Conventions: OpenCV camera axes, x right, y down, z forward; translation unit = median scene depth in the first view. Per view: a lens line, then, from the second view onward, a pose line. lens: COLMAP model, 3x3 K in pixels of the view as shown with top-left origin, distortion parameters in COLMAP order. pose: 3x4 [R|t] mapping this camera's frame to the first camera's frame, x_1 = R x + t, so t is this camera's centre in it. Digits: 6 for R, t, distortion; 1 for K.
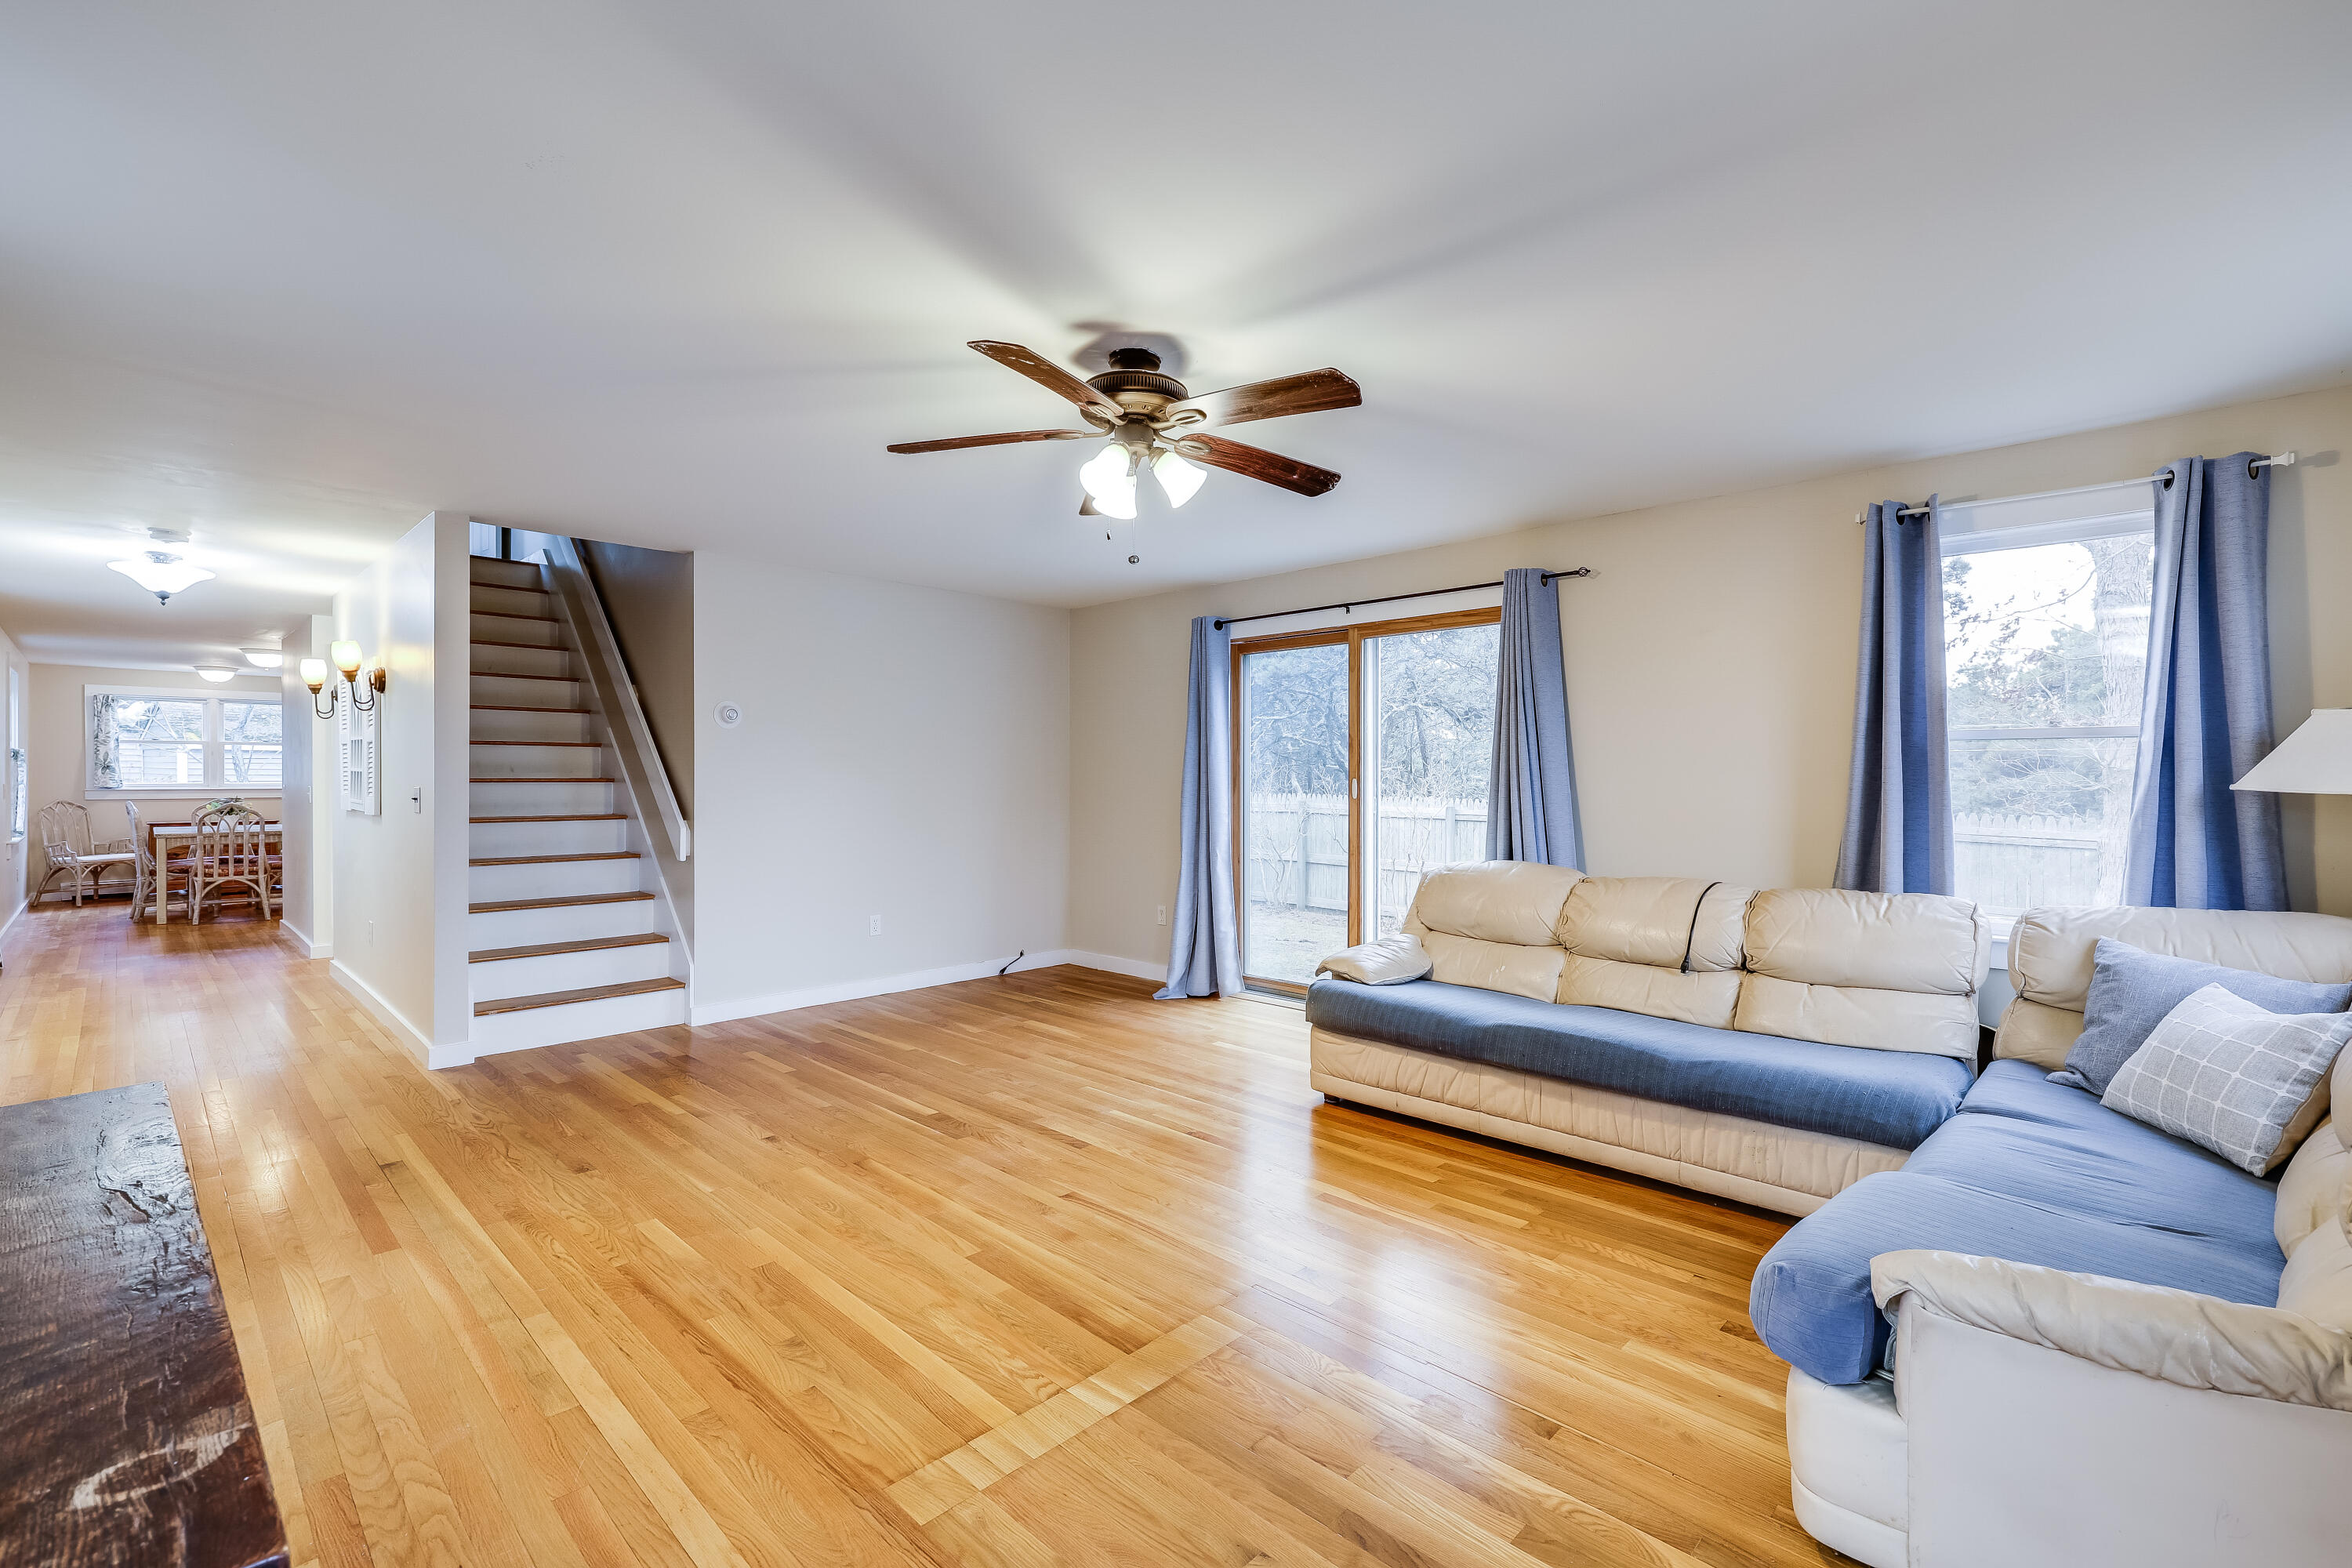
lens RADIAL K [[1029.1, 0, 1179.6], [0, 1029.1, 780.8], [0, 0, 1]] dist [0.002370, -0.000014]
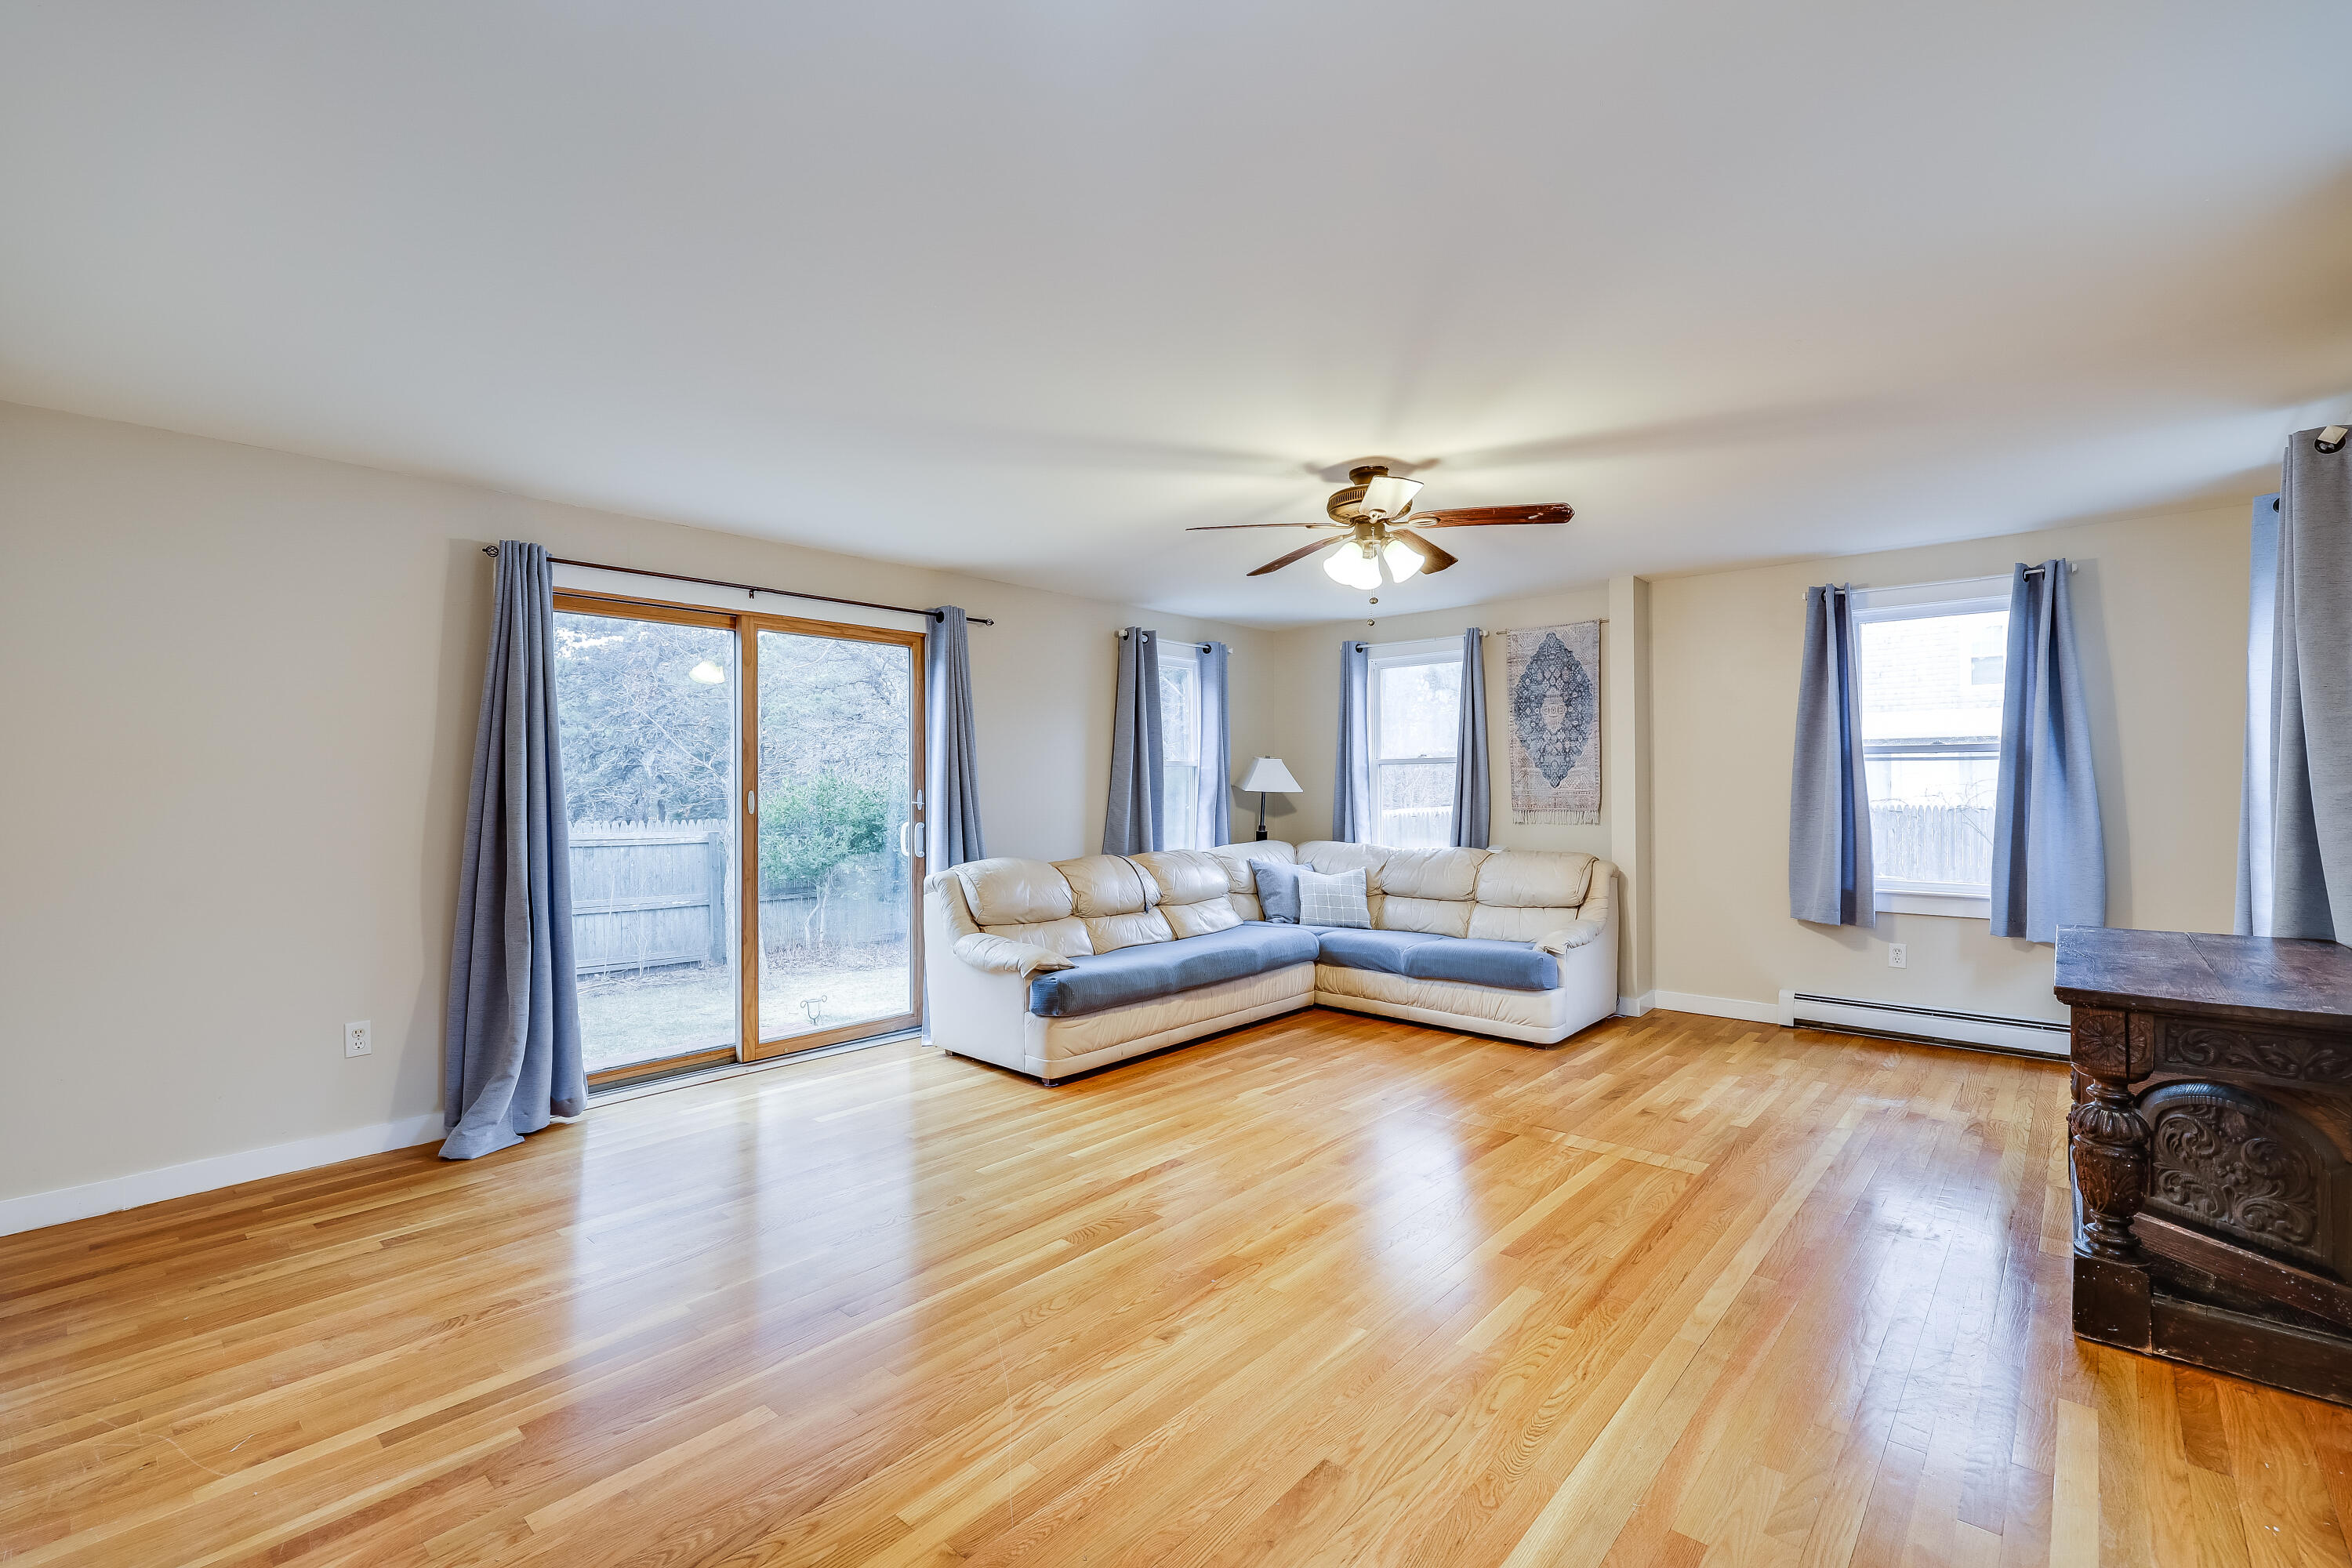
lens RADIAL K [[1029.1, 0, 1177.0], [0, 1029.1, 779.8], [0, 0, 1]] dist [0.002370, -0.000014]
pose [[-0.045200, 0.006507, 0.998957, -0.713561], [0.008291, 0.999947, -0.006138, -0.002982], [-0.998944, 0.008005, -0.045252, 0.688291]]
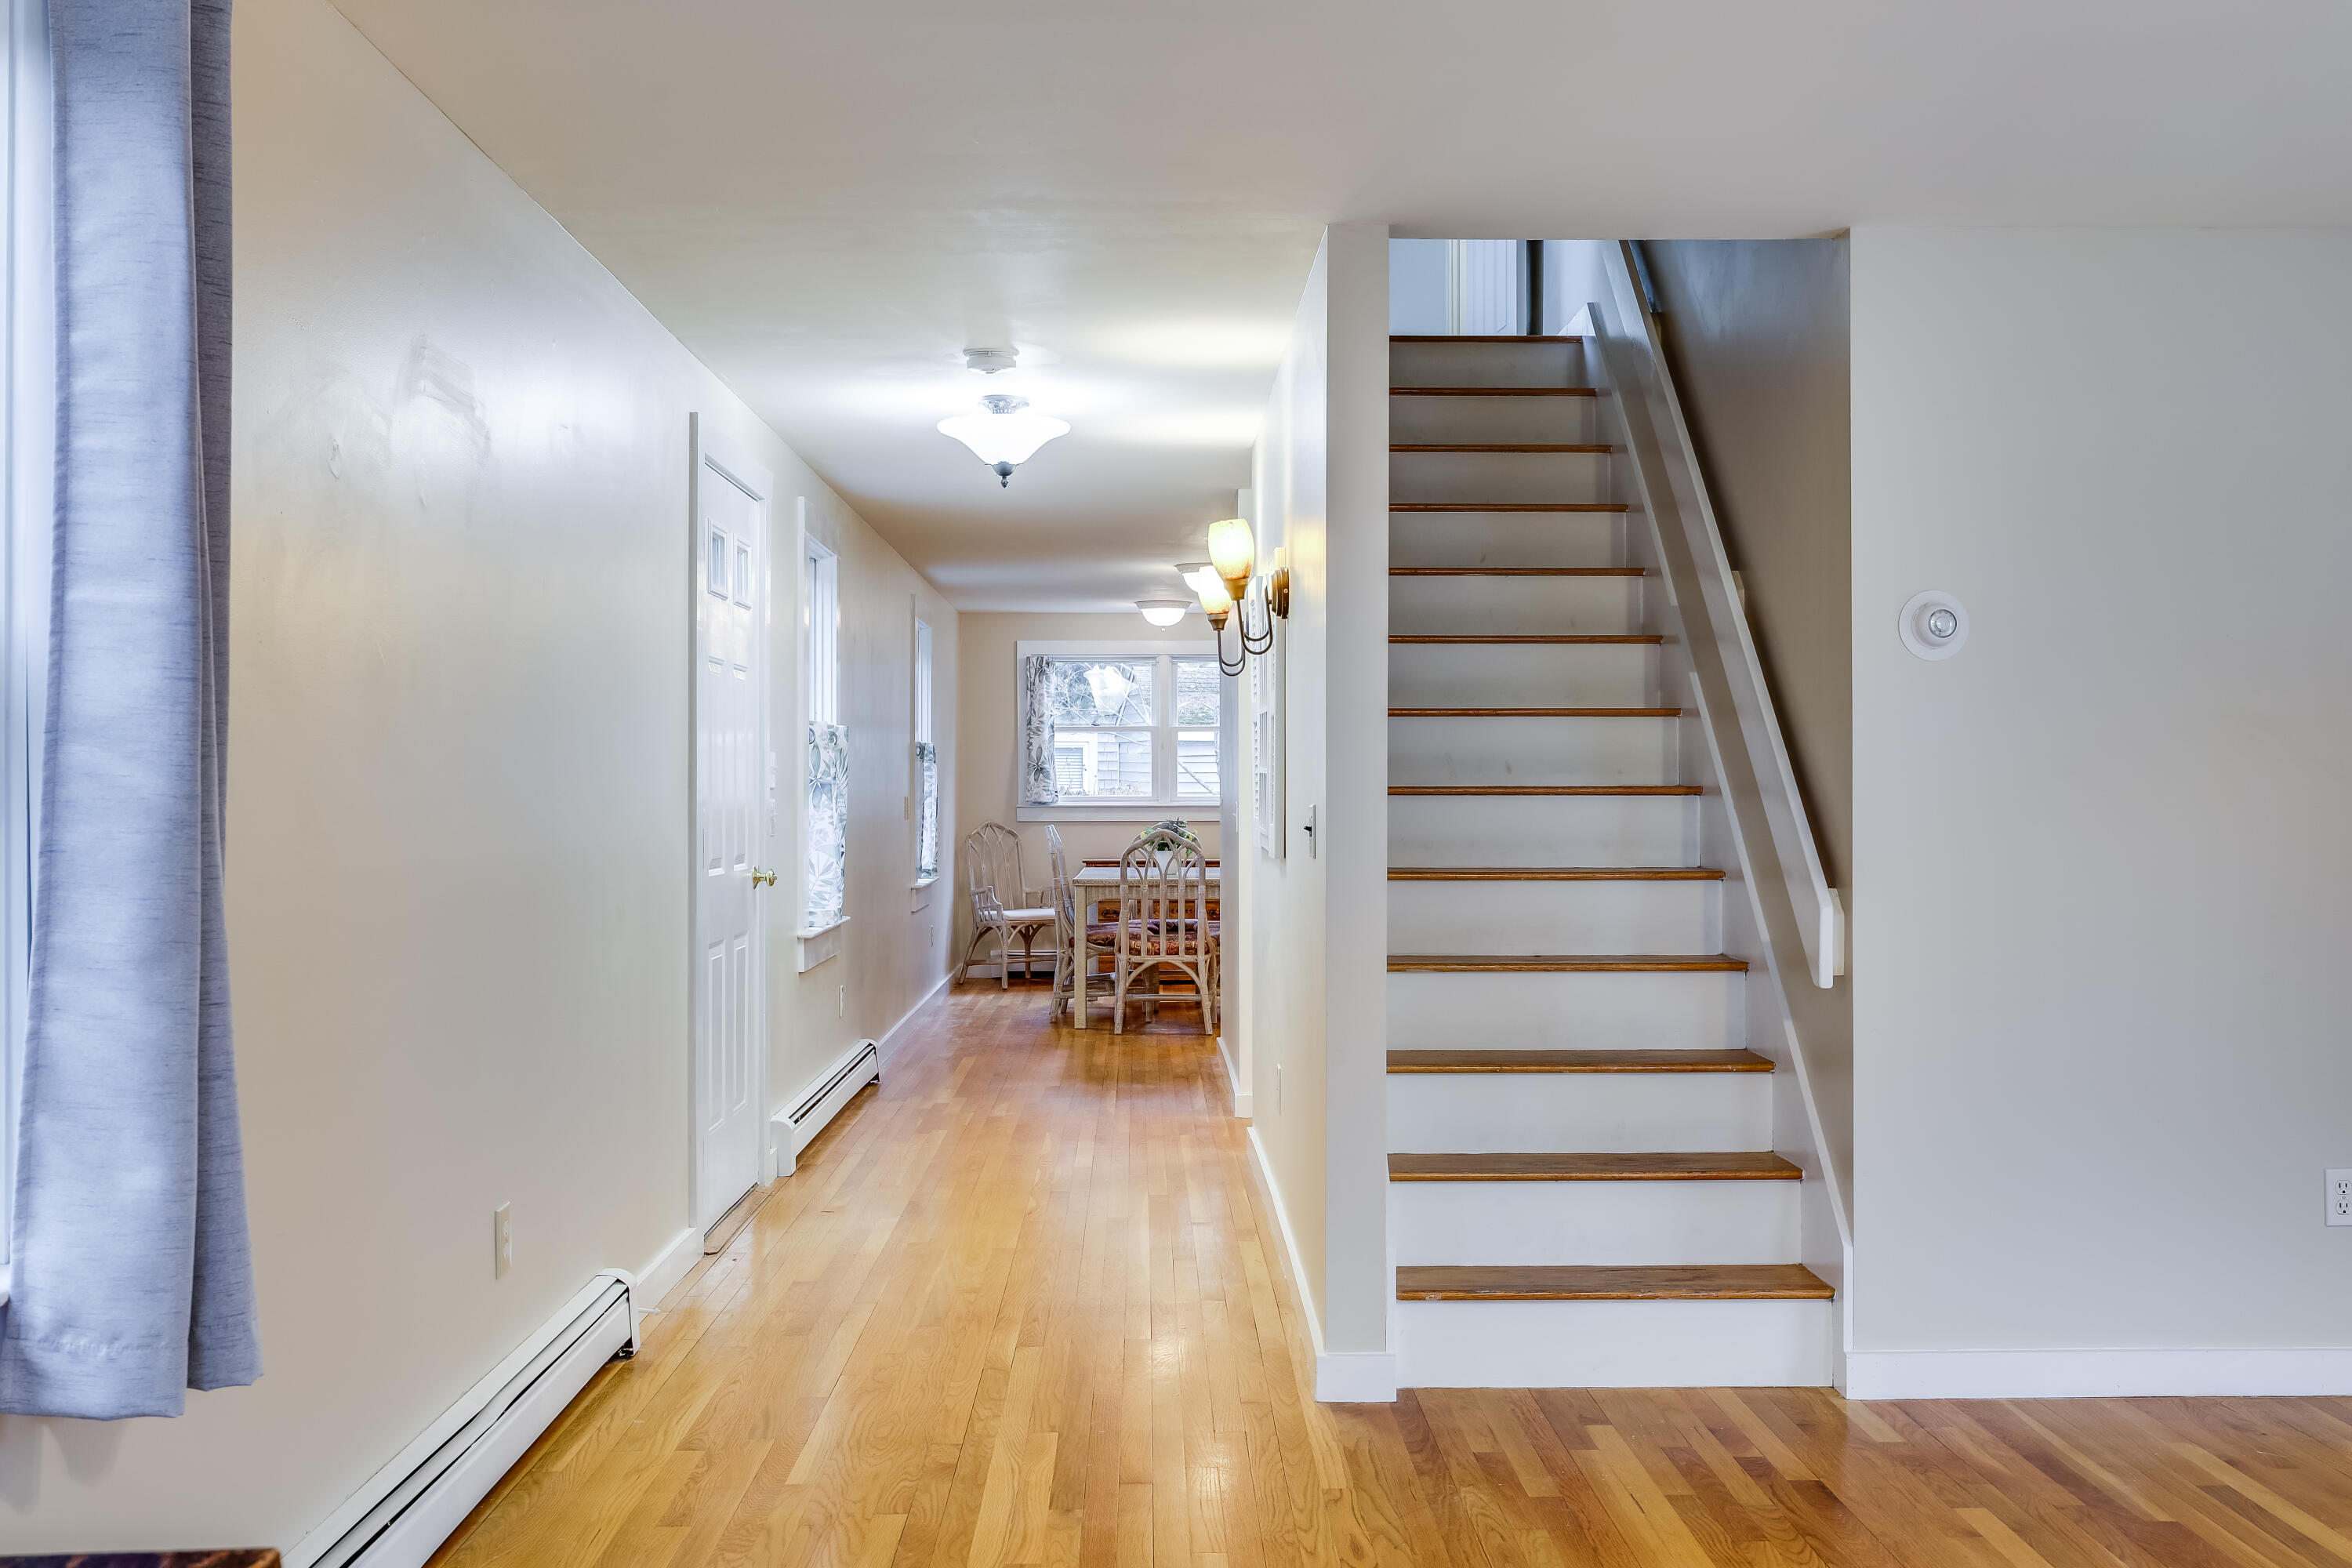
lens RADIAL K [[2218.0, 0, 1188.3], [0, 2218.0, 772.0], [0, 0, 1]] dist [0.010753, 0.000000]
pose [[0.713608, -0.004919, -0.700527, -0.044094], [-0.002209, 0.999955, -0.009272, 0.000655], [0.700541, 0.008164, 0.713565, 0.189073]]
